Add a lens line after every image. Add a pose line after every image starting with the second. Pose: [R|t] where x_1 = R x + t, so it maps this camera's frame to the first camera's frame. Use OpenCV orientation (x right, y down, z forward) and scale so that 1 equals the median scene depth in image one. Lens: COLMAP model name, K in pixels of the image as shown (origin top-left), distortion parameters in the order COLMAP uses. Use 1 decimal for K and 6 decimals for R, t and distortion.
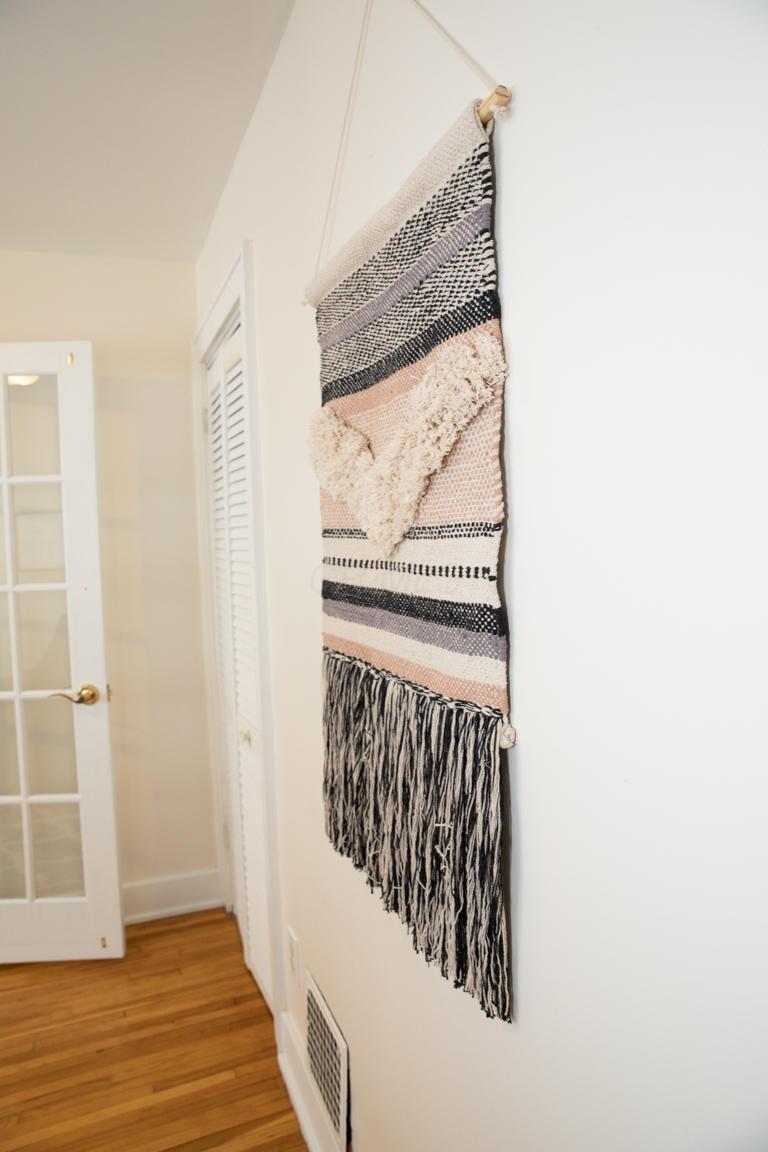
lens RADIAL K [[772.5, 0, 384.0], [0, 772.5, 576.0], [0, 0, 1]] dist [-0.121348, 0.089567]
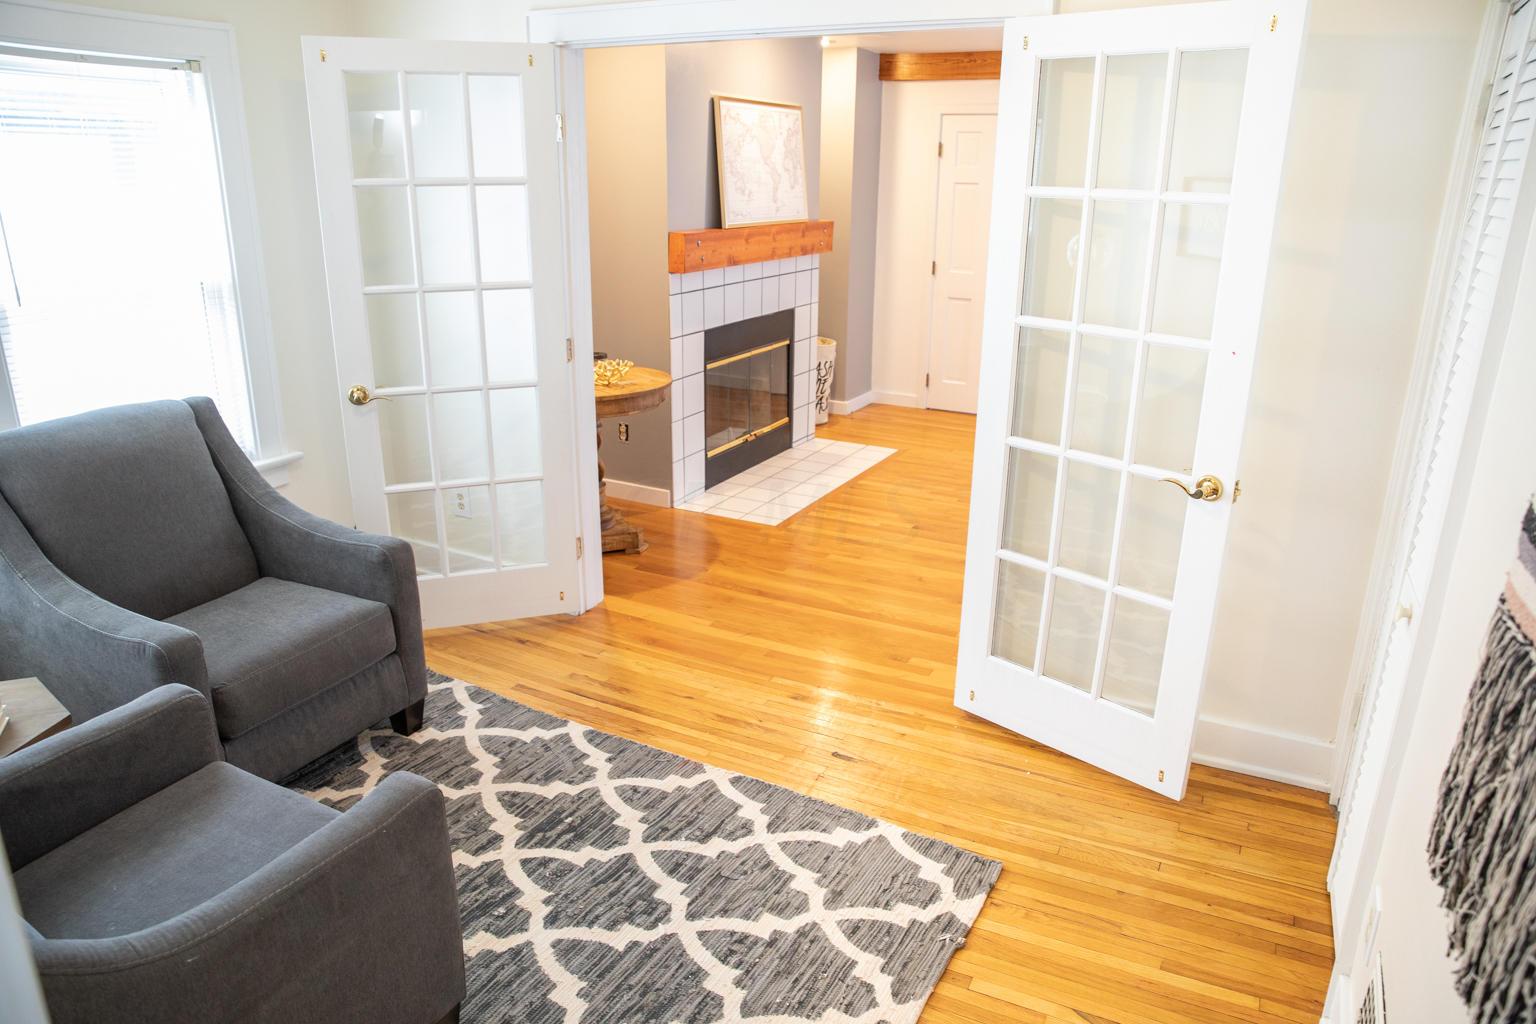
lens RADIAL K [[1047.0, 0, 768.5], [0, 1047.0, 506.3], [0, 0, 1]] dist [-0.104917, 0.079678]
pose [[0.659235, 0.276761, -0.699152, 0.105536], [-0.071371, 0.948633, 0.308222, -0.227090], [0.748542, -0.153291, 0.645125, -0.044405]]
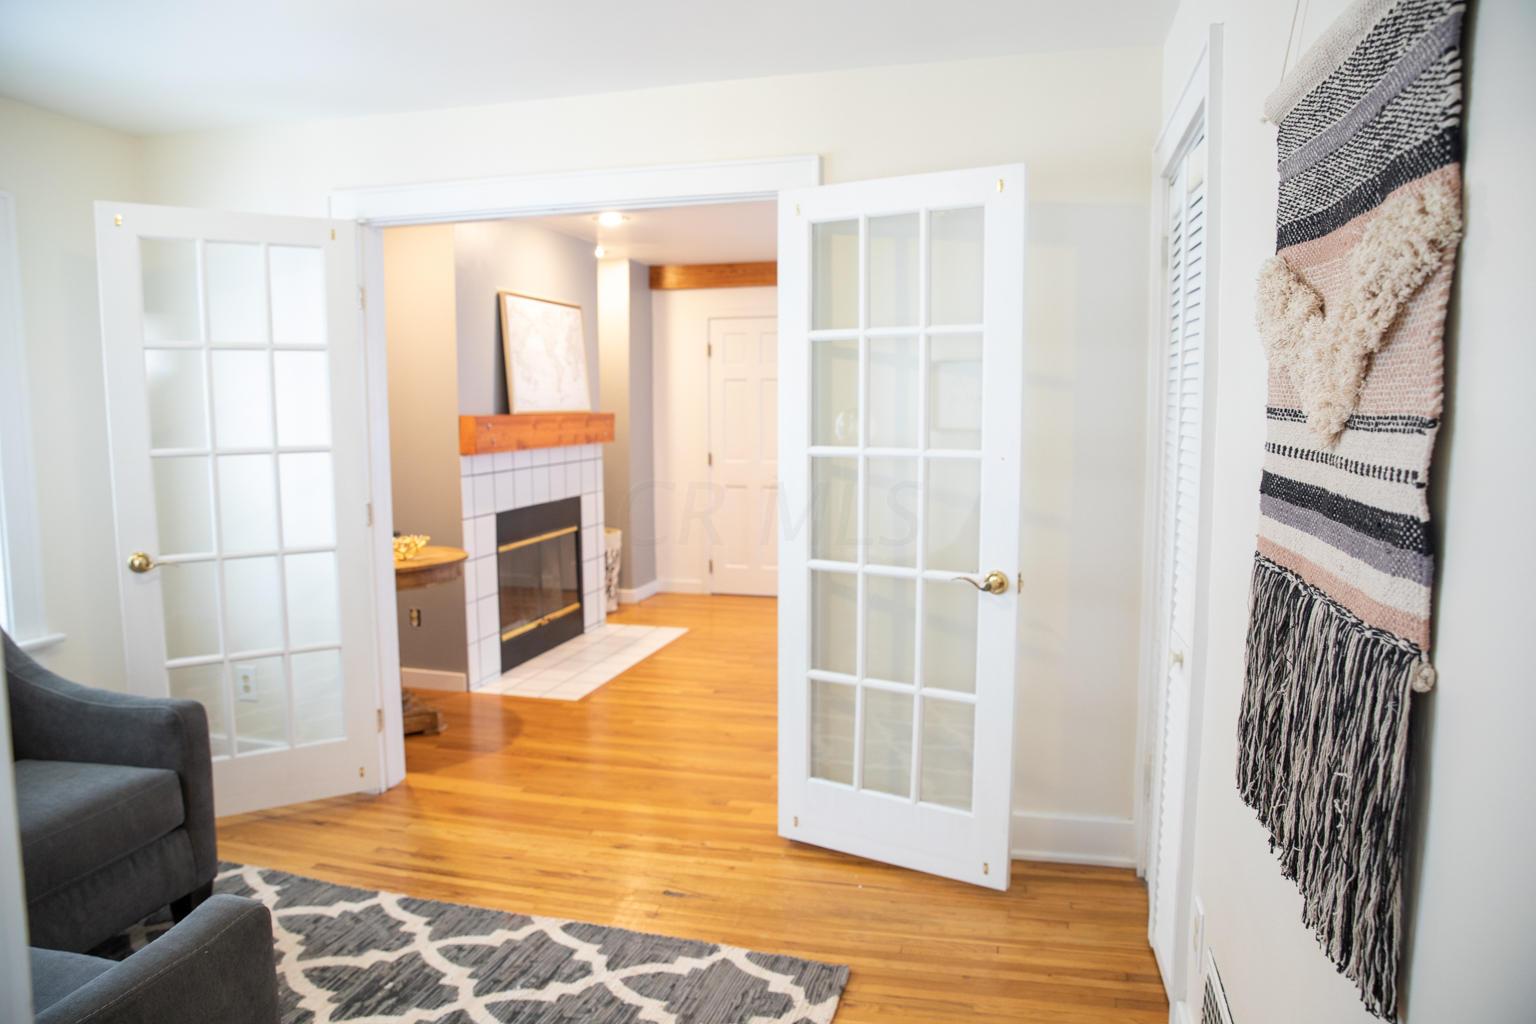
lens RADIAL K [[1041.5, 0, 768.9], [0, 1041.5, 508.1], [0, 0, 1]] dist [-0.108407, 0.084511]
pose [[0.812344, 0.089696, -0.576240, 0.131602], [-0.052611, 0.995344, 0.080765, -0.015480], [0.580801, -0.035292, 0.813280, -0.189878]]
